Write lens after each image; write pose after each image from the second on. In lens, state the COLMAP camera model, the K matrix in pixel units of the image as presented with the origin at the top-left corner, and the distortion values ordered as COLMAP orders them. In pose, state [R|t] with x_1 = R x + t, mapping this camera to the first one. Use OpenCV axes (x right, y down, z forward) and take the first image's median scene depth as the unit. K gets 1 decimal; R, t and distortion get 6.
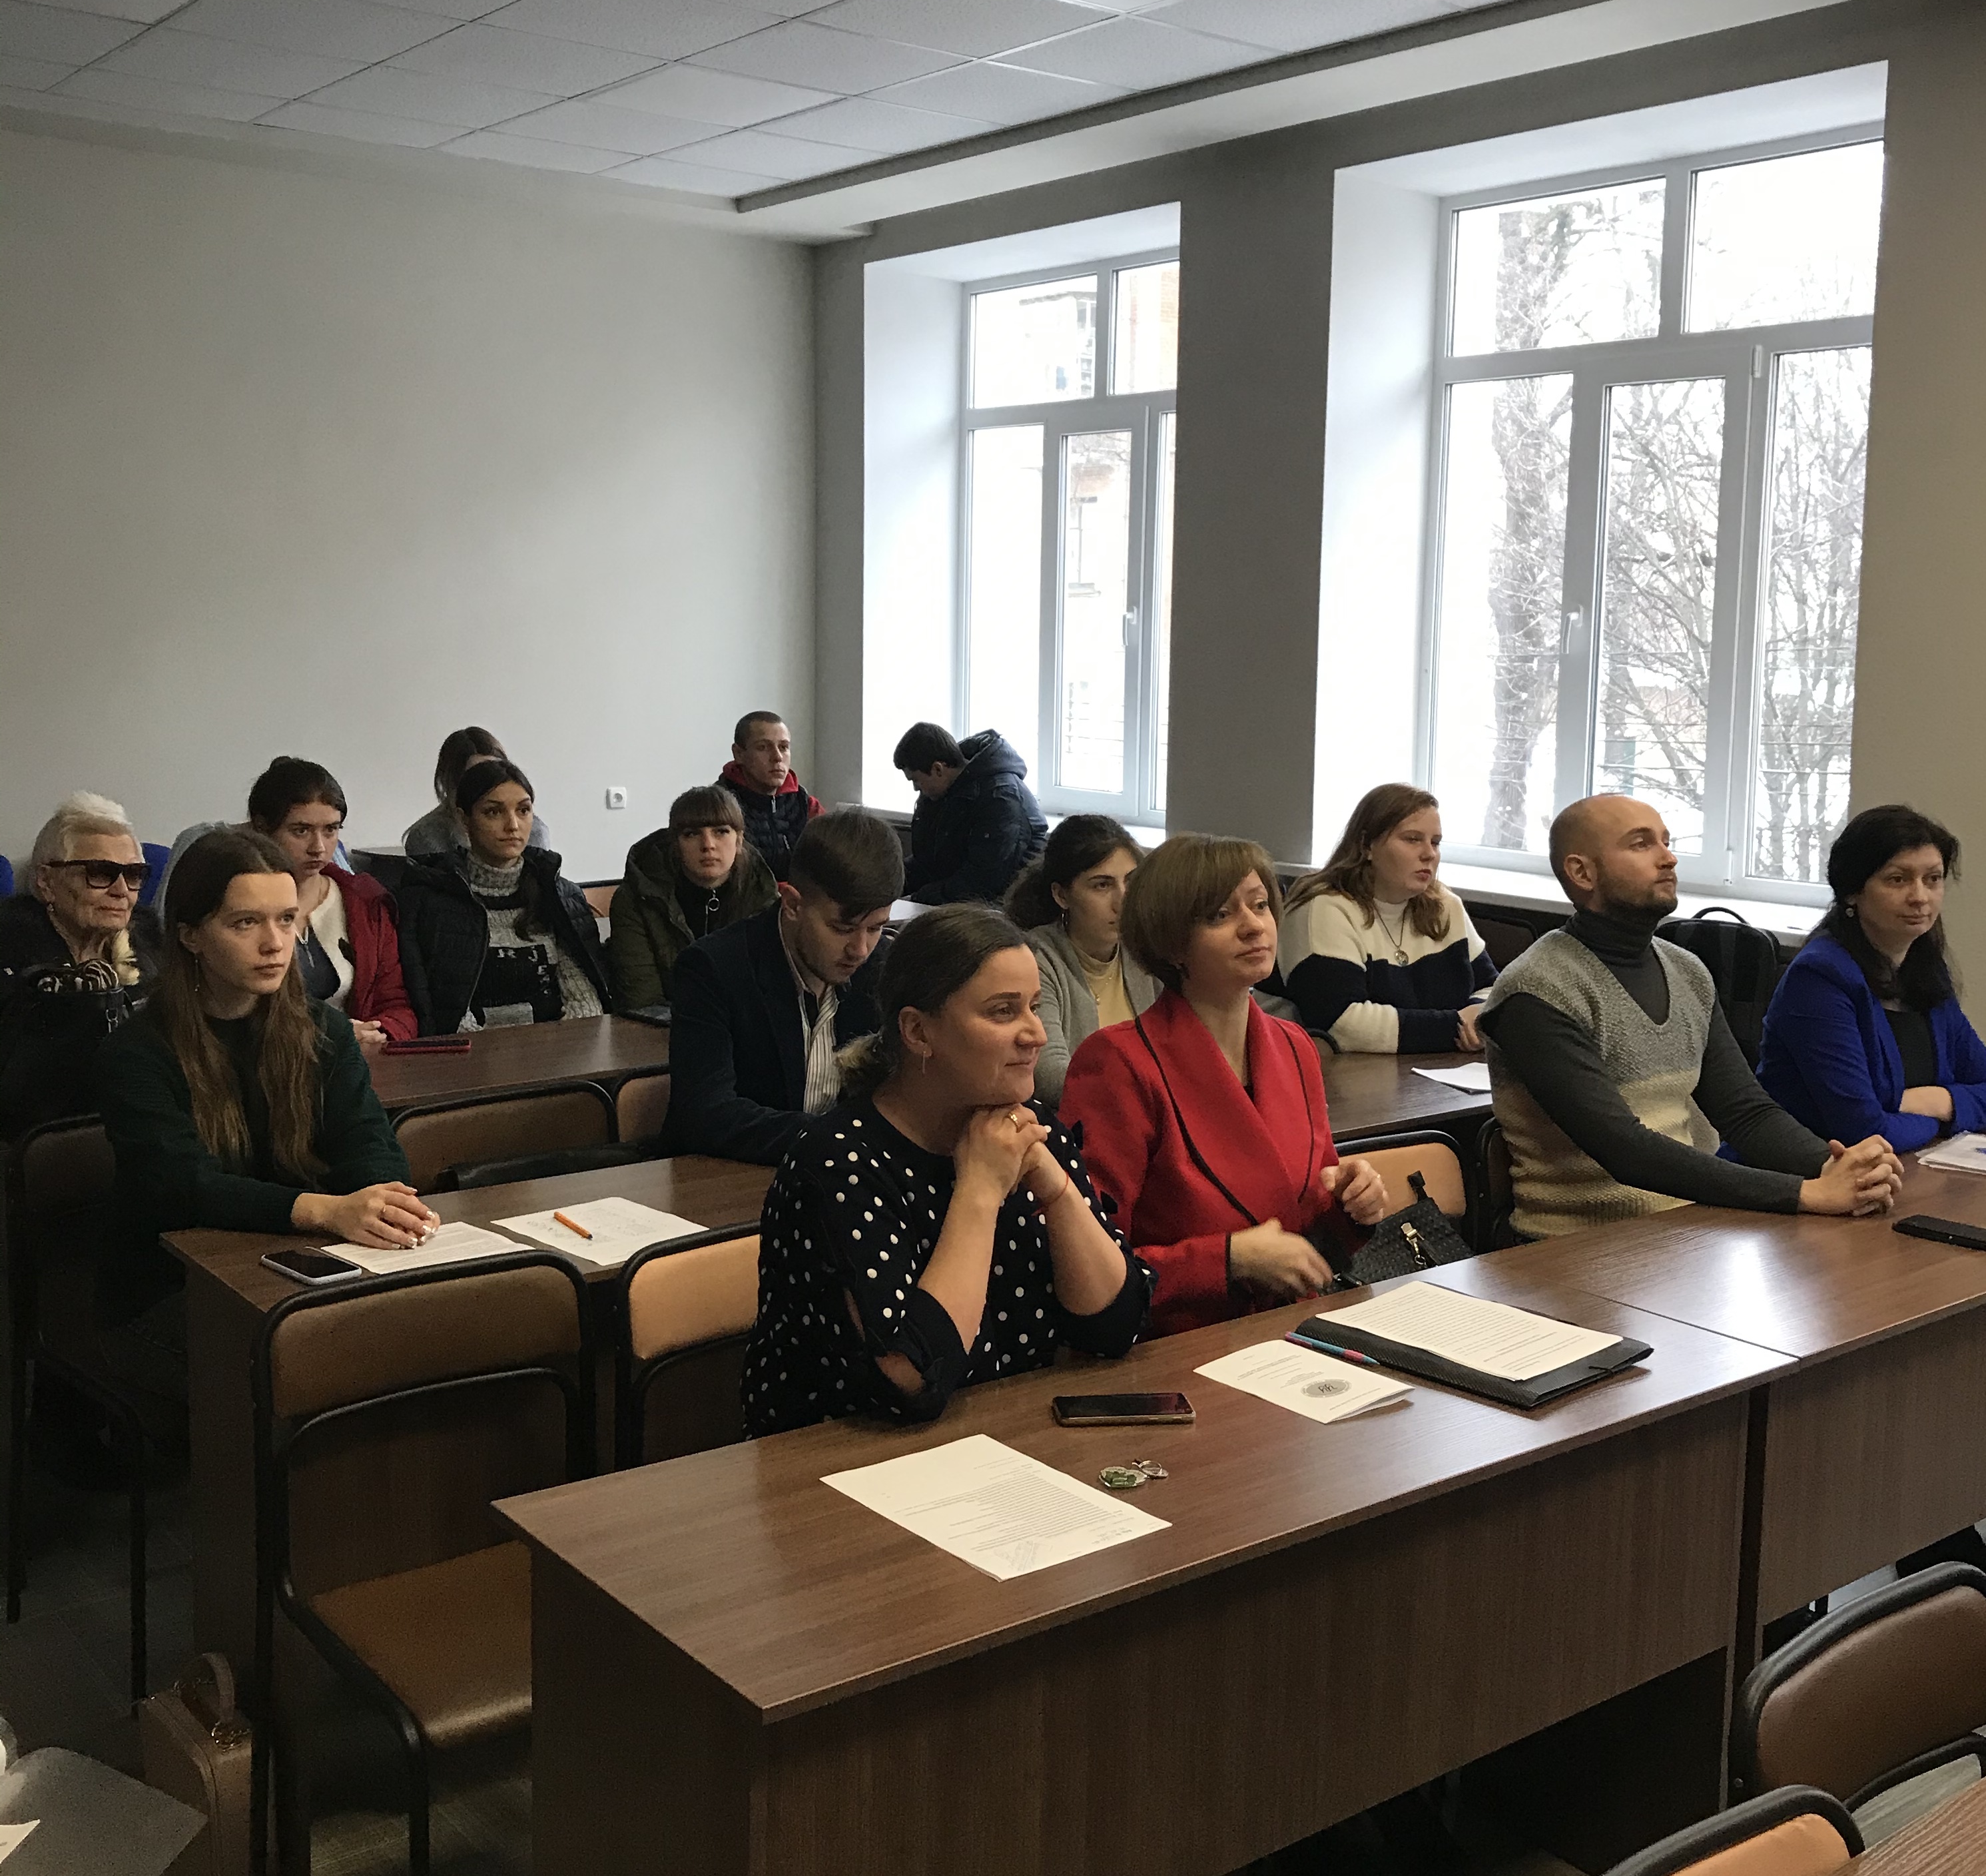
lens RADIAL K [[2206.3, 0, 995.3], [0, 2206.3, 881.6], [0, 0, 1]] dist [0.008995, 0.019468]
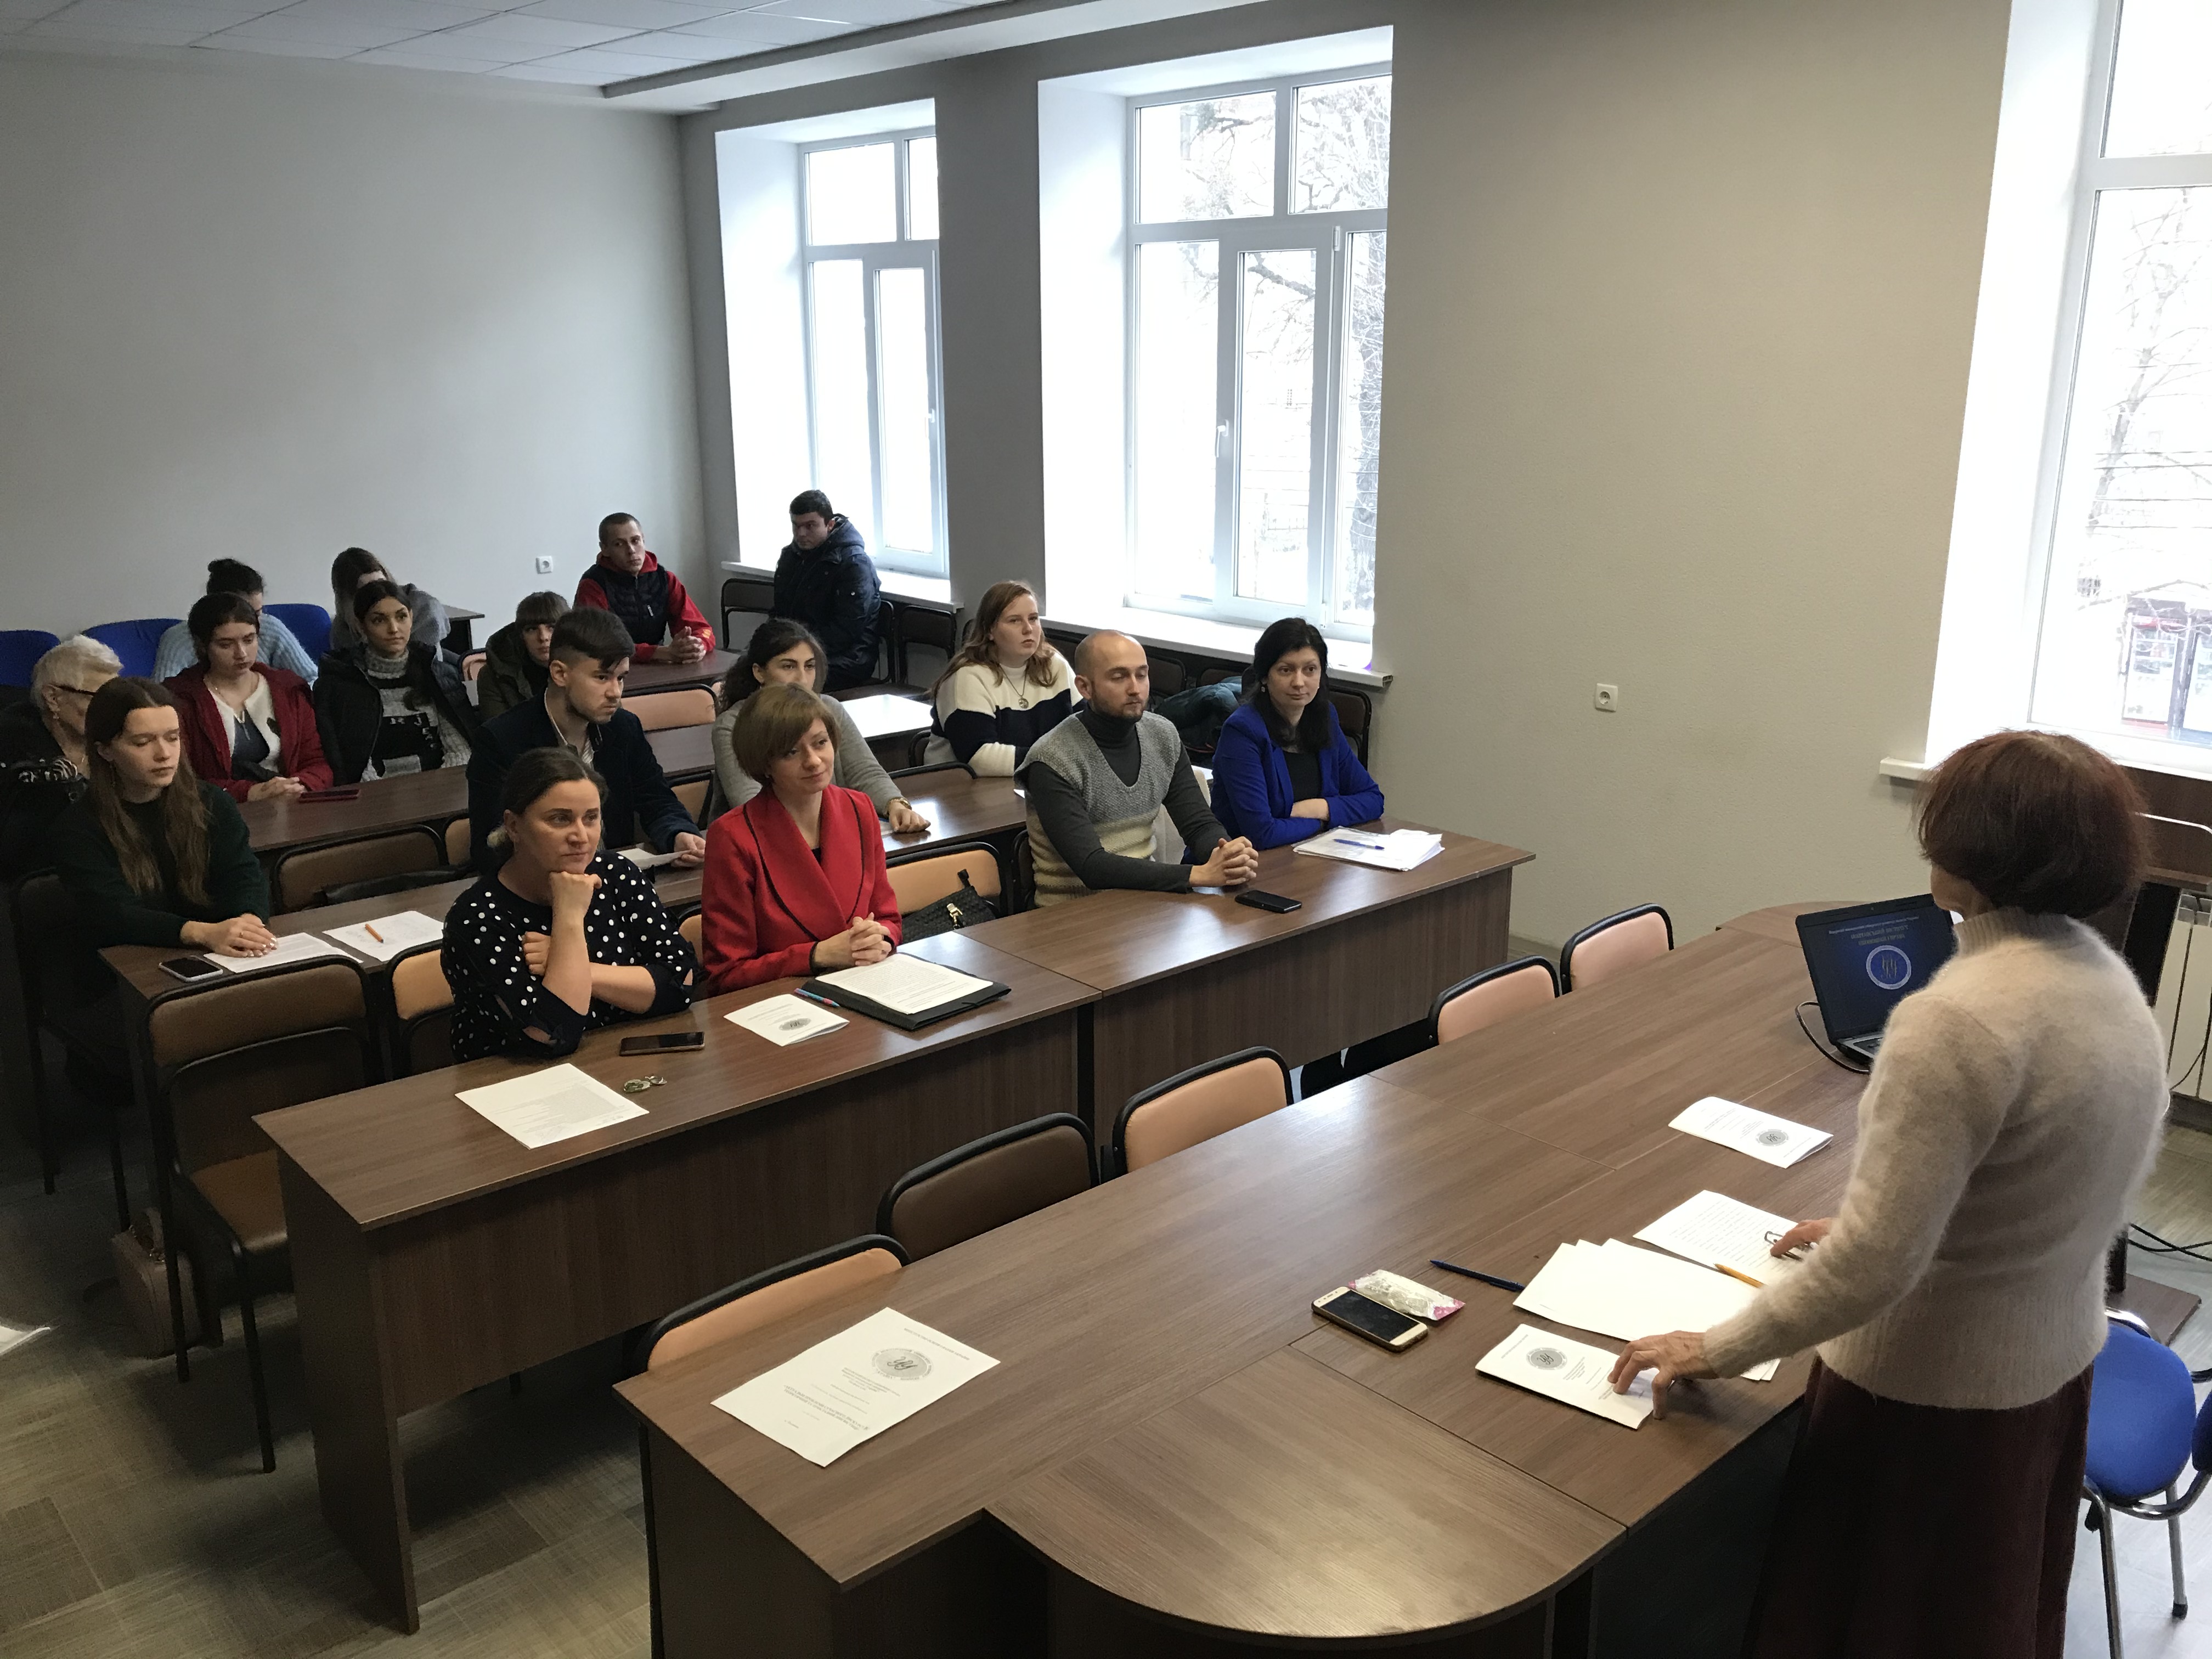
lens RADIAL K [[1828.9, 0, 1106.0], [0, 1828.9, 829.5], [0, 0, 1]] dist [0.010178, -0.006739]
pose [[0.997984, -0.035877, 0.052354, 0.212018], [0.027814, 0.988698, 0.147320, -0.075187], [-0.057048, -0.145567, 0.987702, -0.236035]]
